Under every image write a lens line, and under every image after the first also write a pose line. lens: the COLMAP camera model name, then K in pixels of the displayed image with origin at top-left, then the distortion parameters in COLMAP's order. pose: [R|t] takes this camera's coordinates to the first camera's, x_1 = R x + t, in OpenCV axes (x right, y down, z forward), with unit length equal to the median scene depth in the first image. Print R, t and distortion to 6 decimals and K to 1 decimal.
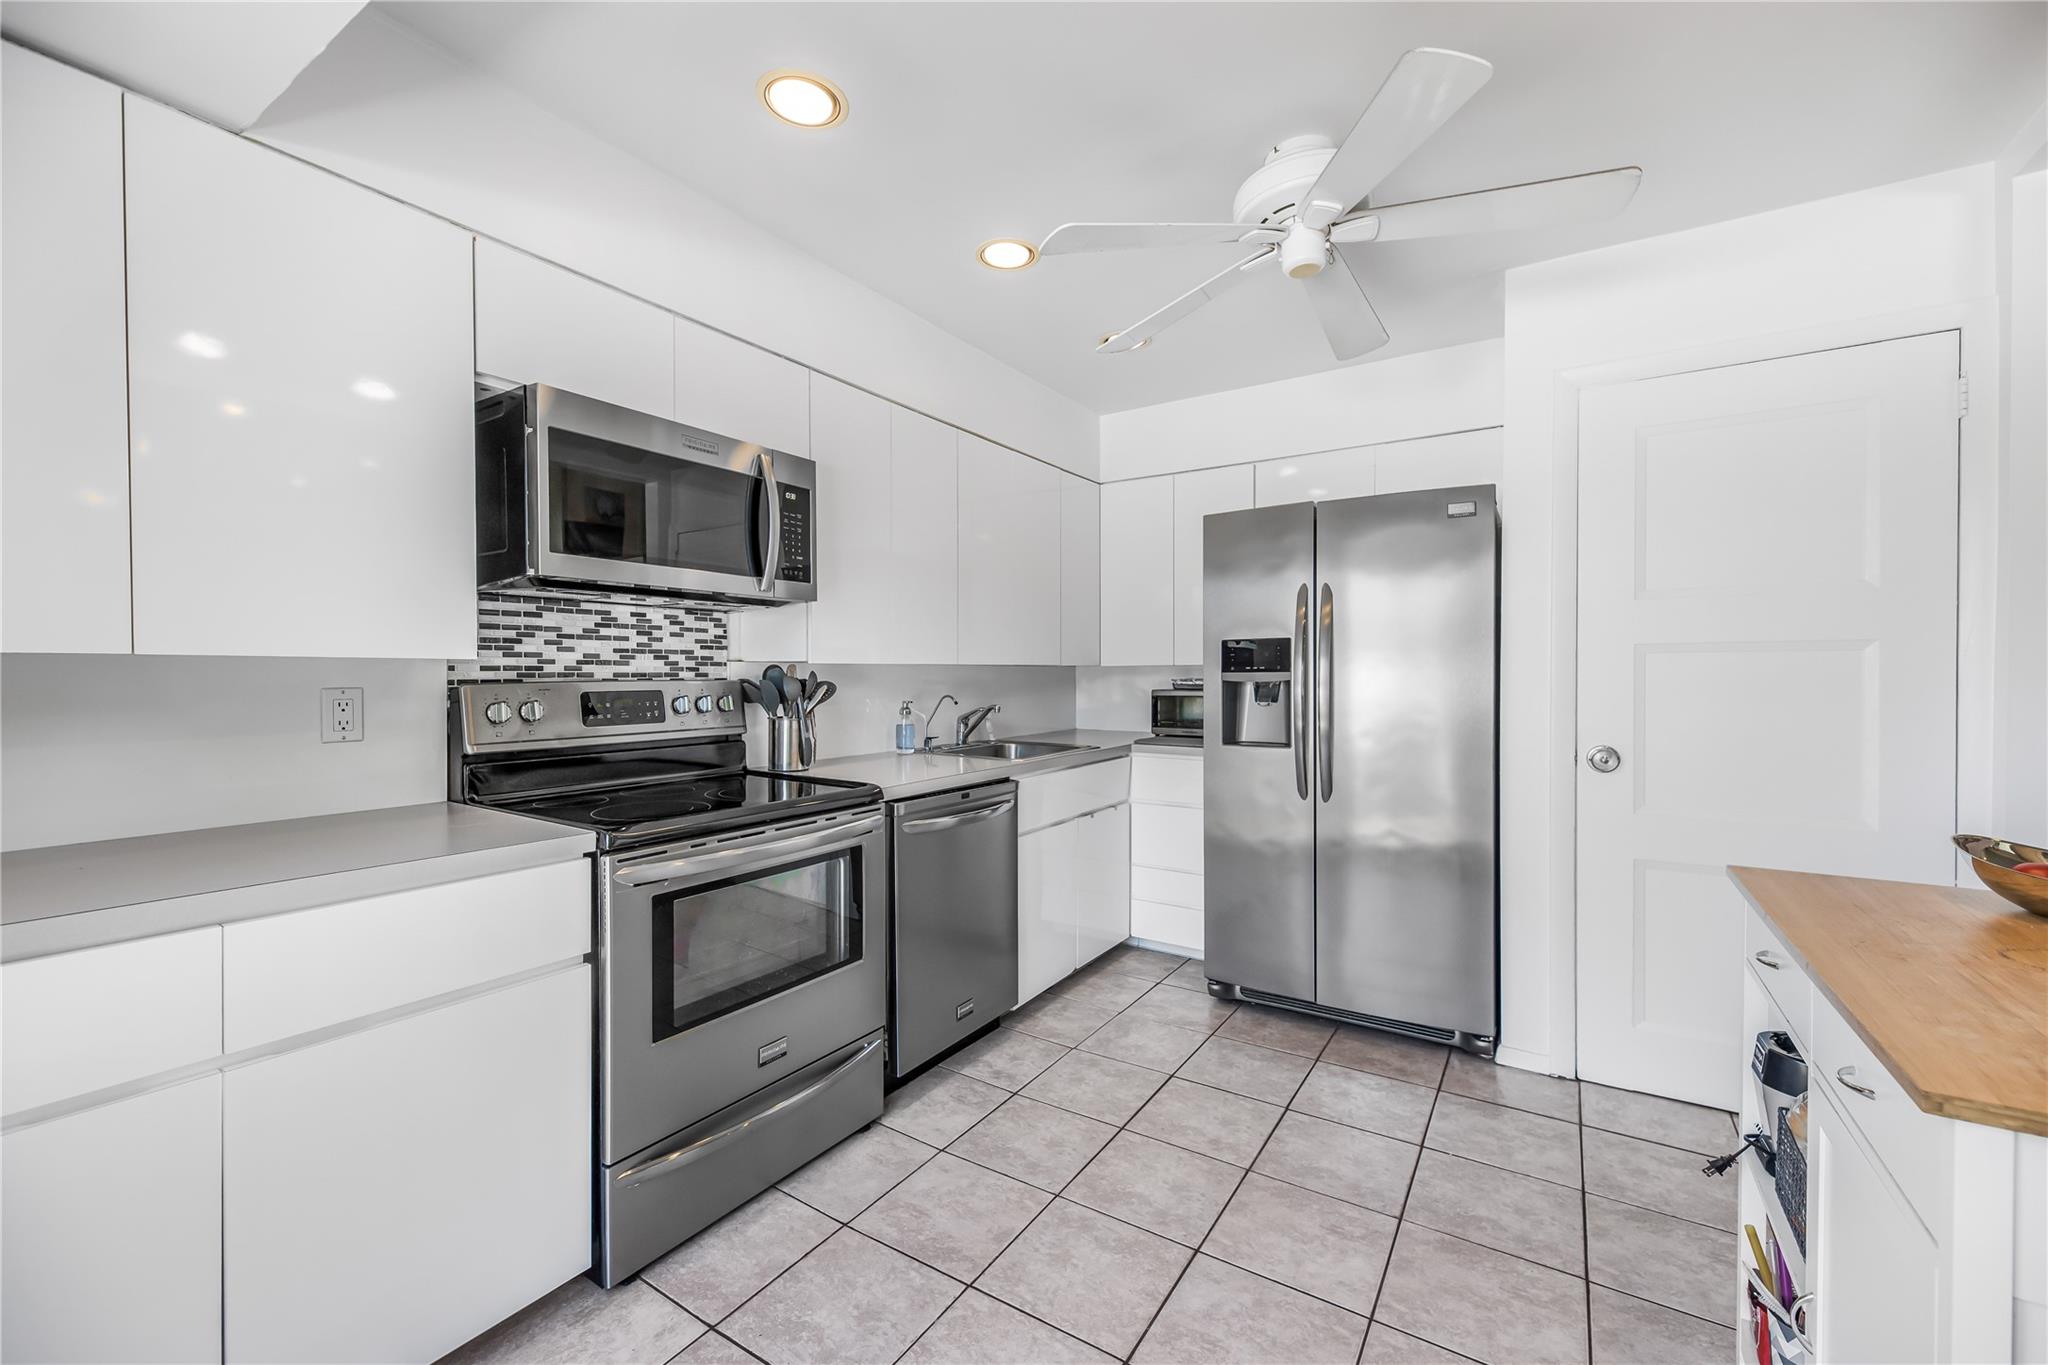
lens RADIAL K [[821.5, 0, 1024.5], [0, 821.5, 683.1], [0, 0, 1]] dist [0.003547, -0.002054]
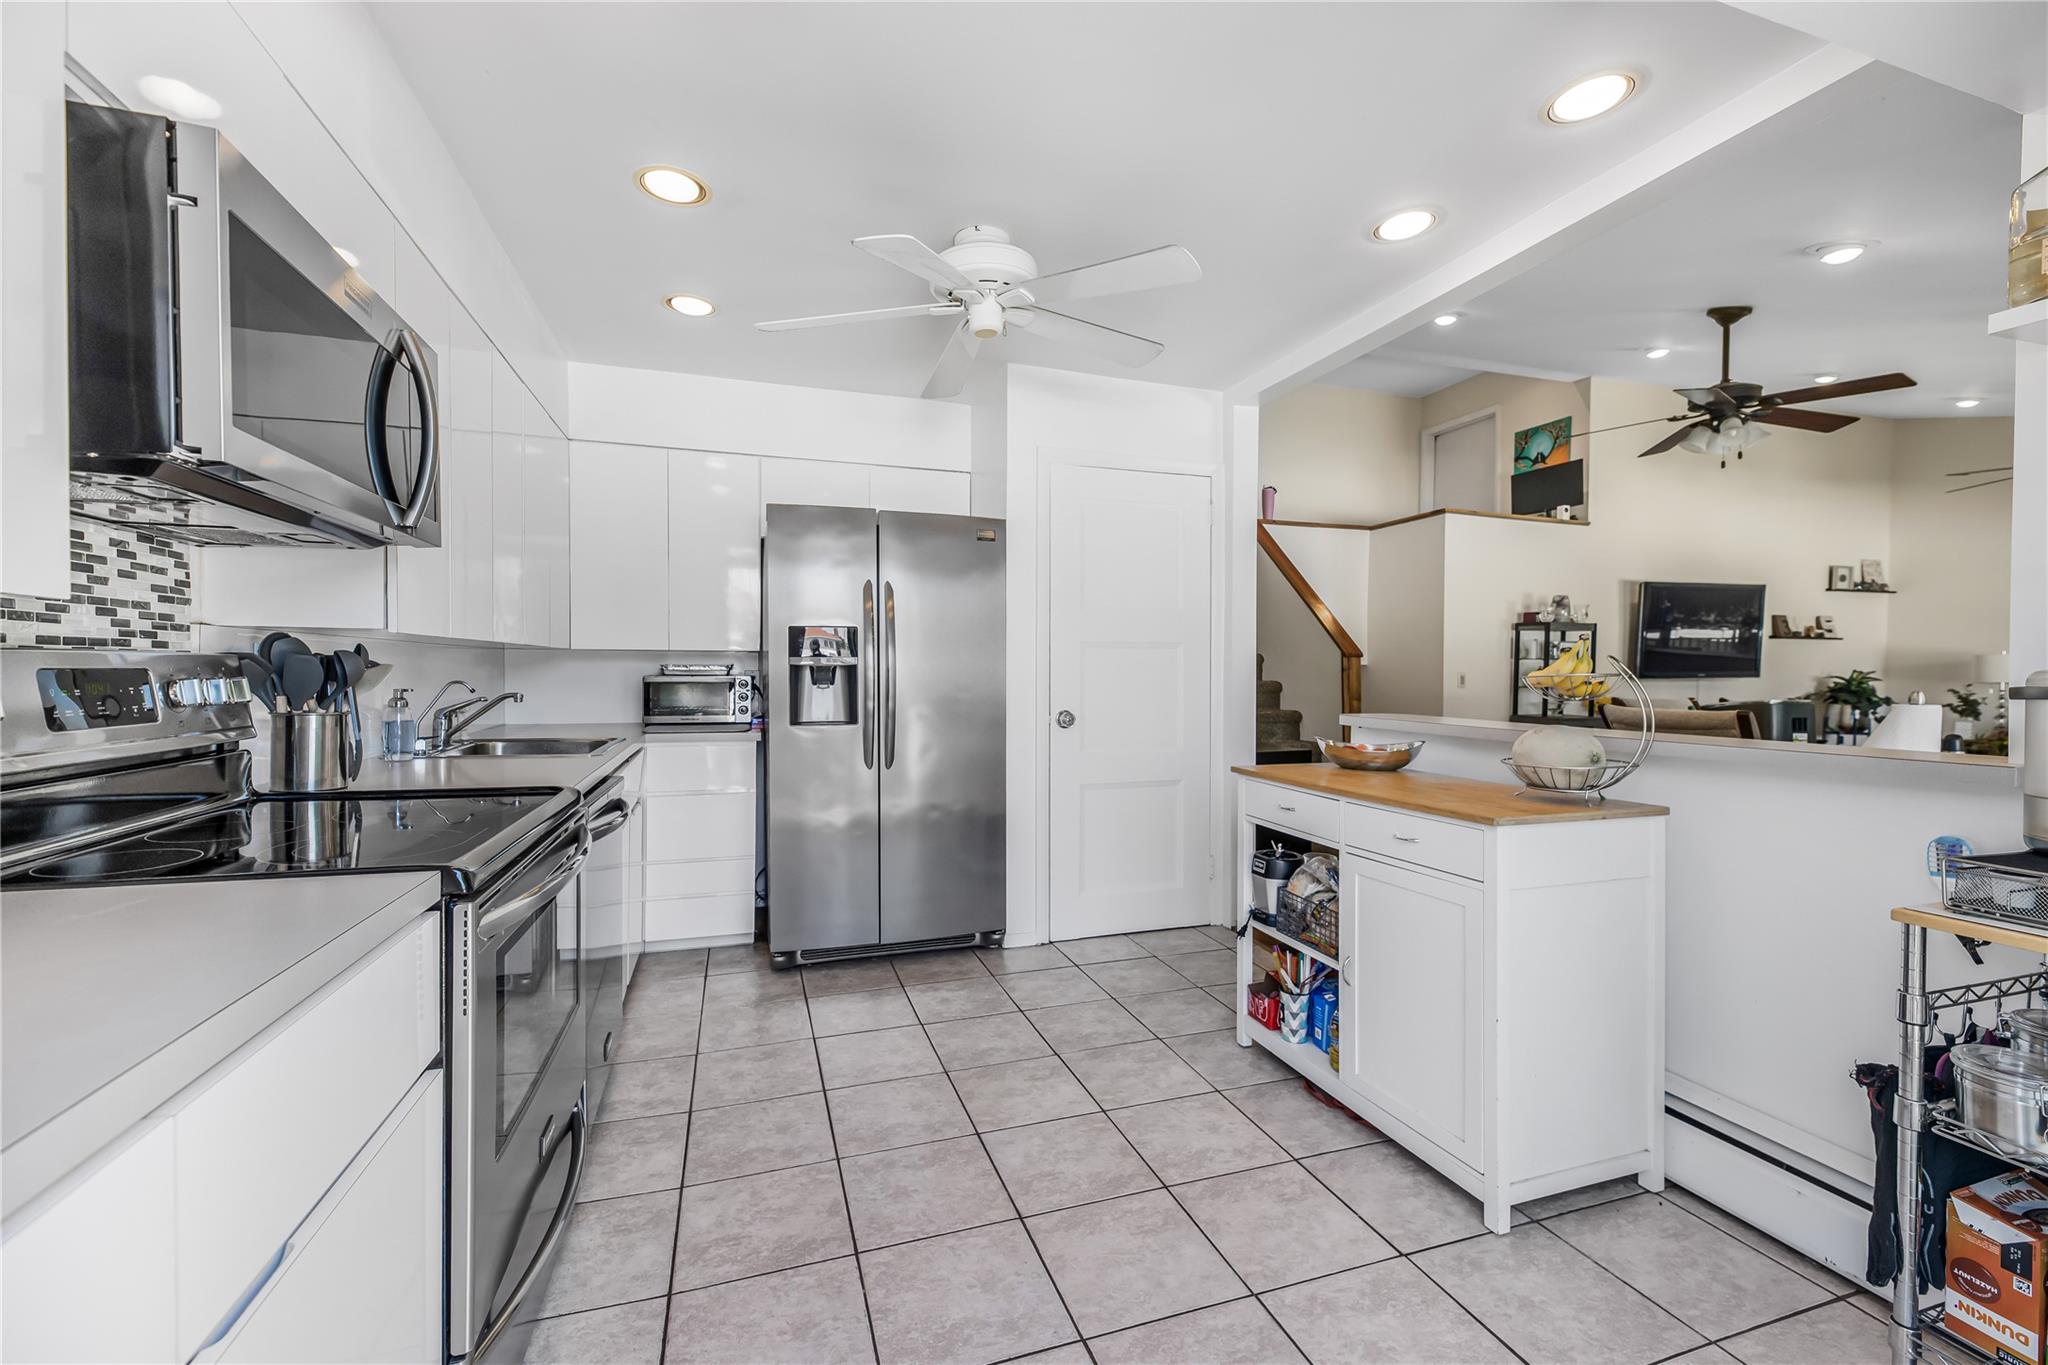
lens RADIAL K [[821.5, 0, 1011.6], [0, 821.5, 681.3], [0, 0, 1]] dist [0.003547, -0.002054]
pose [[0.633956, -0.006395, 0.773342, -0.488707], [0.002004, 0.999976, 0.006627, 0.015067], [-0.773366, -0.002651, 0.633954, 0.143910]]
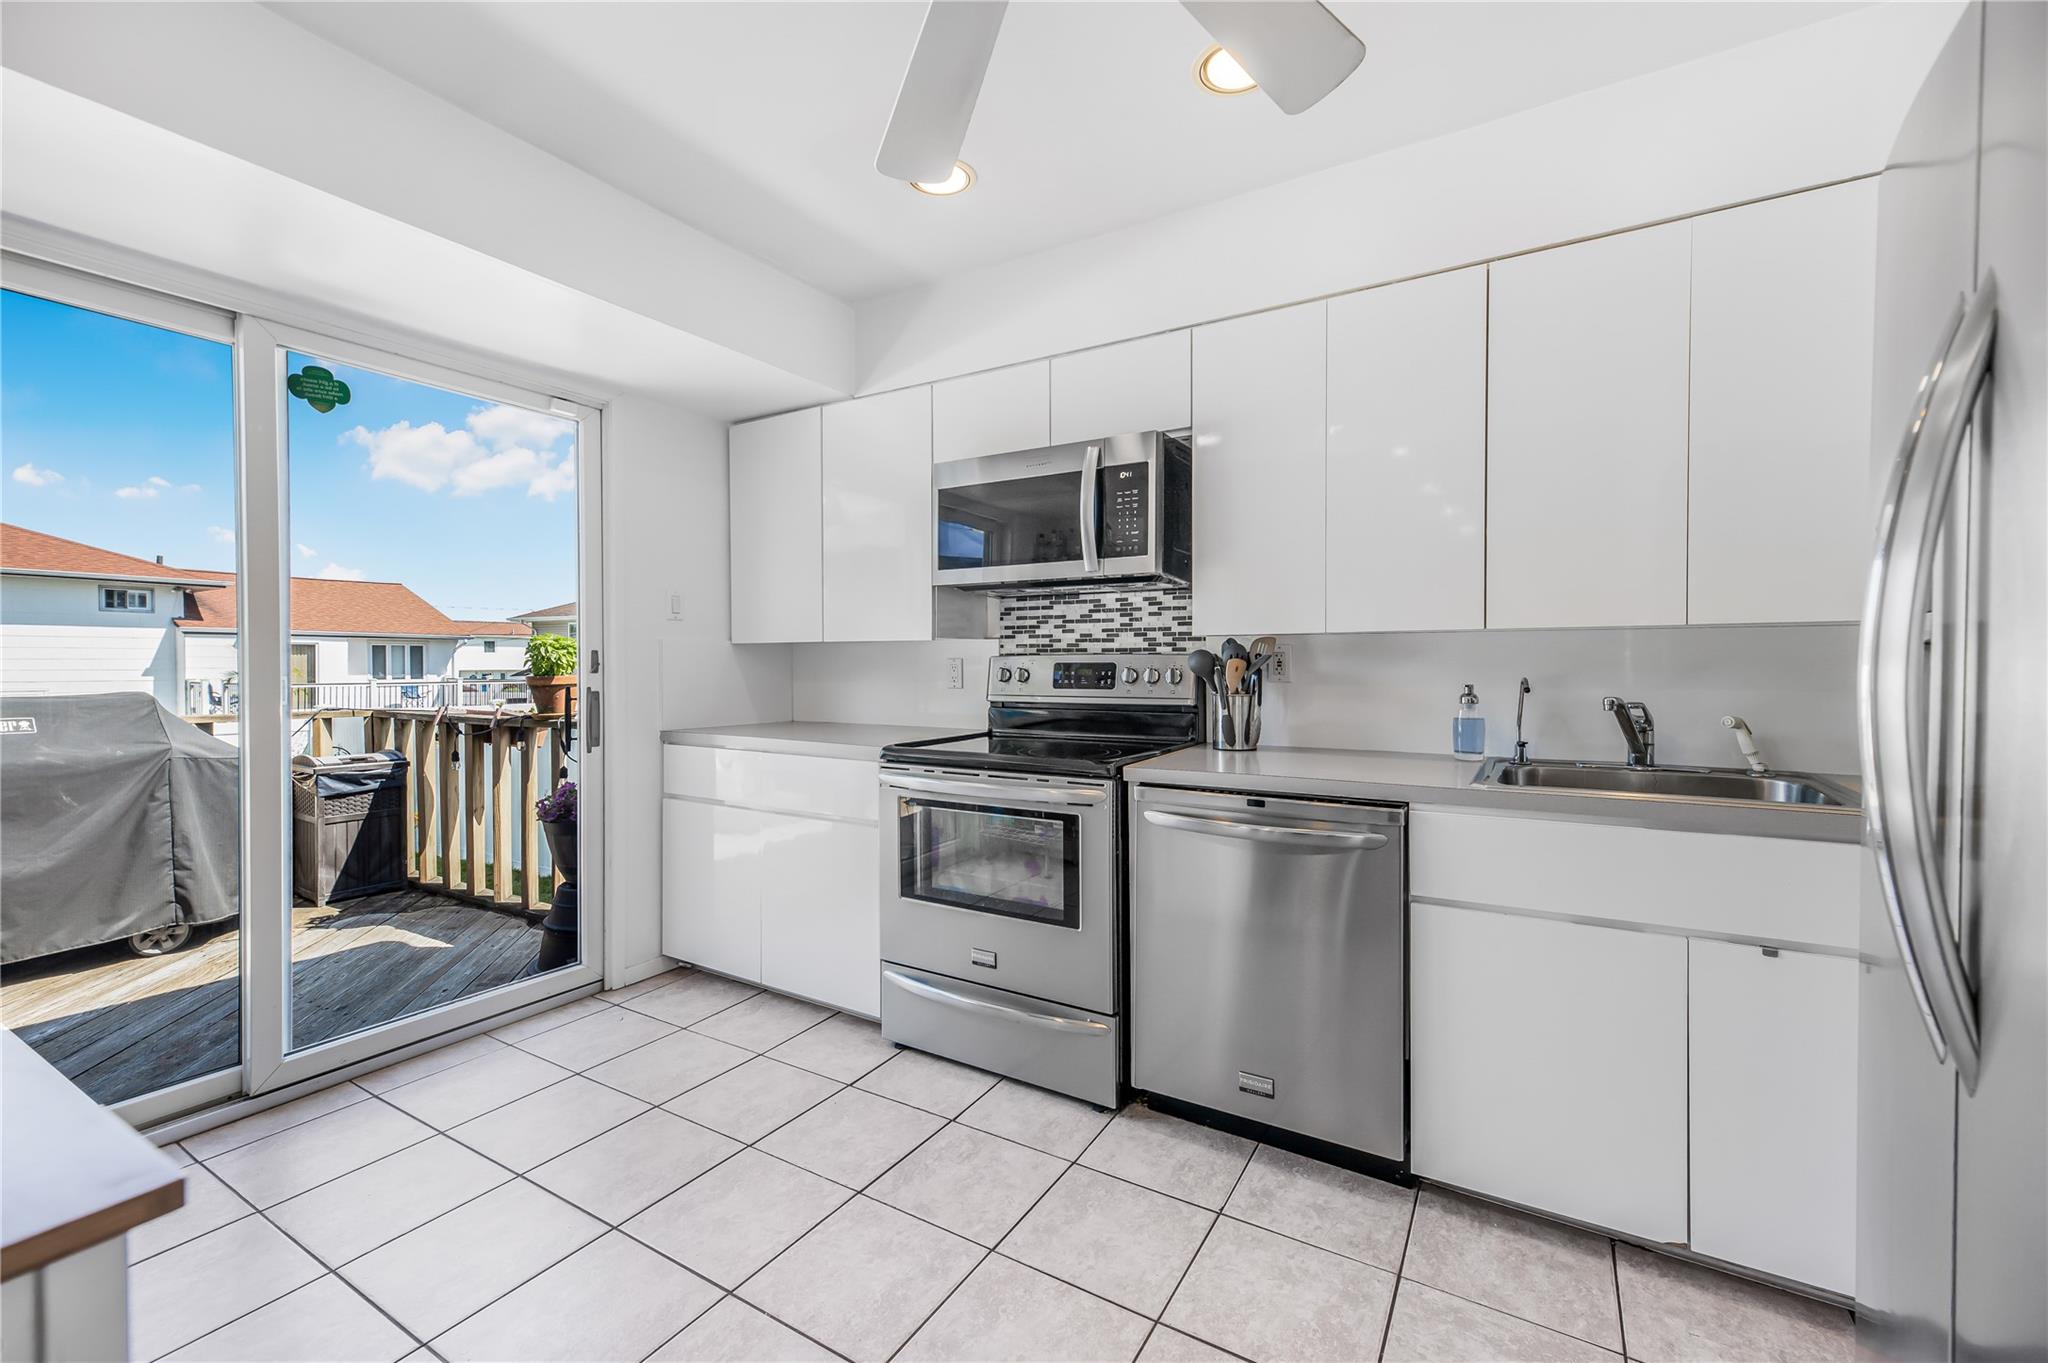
lens RADIAL K [[821.5, 0, 1020.8], [0, 821.5, 666.2], [0, 0, 1]] dist [0.003547, -0.002054]
pose [[0.045142, 0.006593, -0.998959, 0.709991], [-0.008880, 0.999941, 0.006199, 0.007780], [0.998941, 0.008591, 0.045198, 0.784418]]
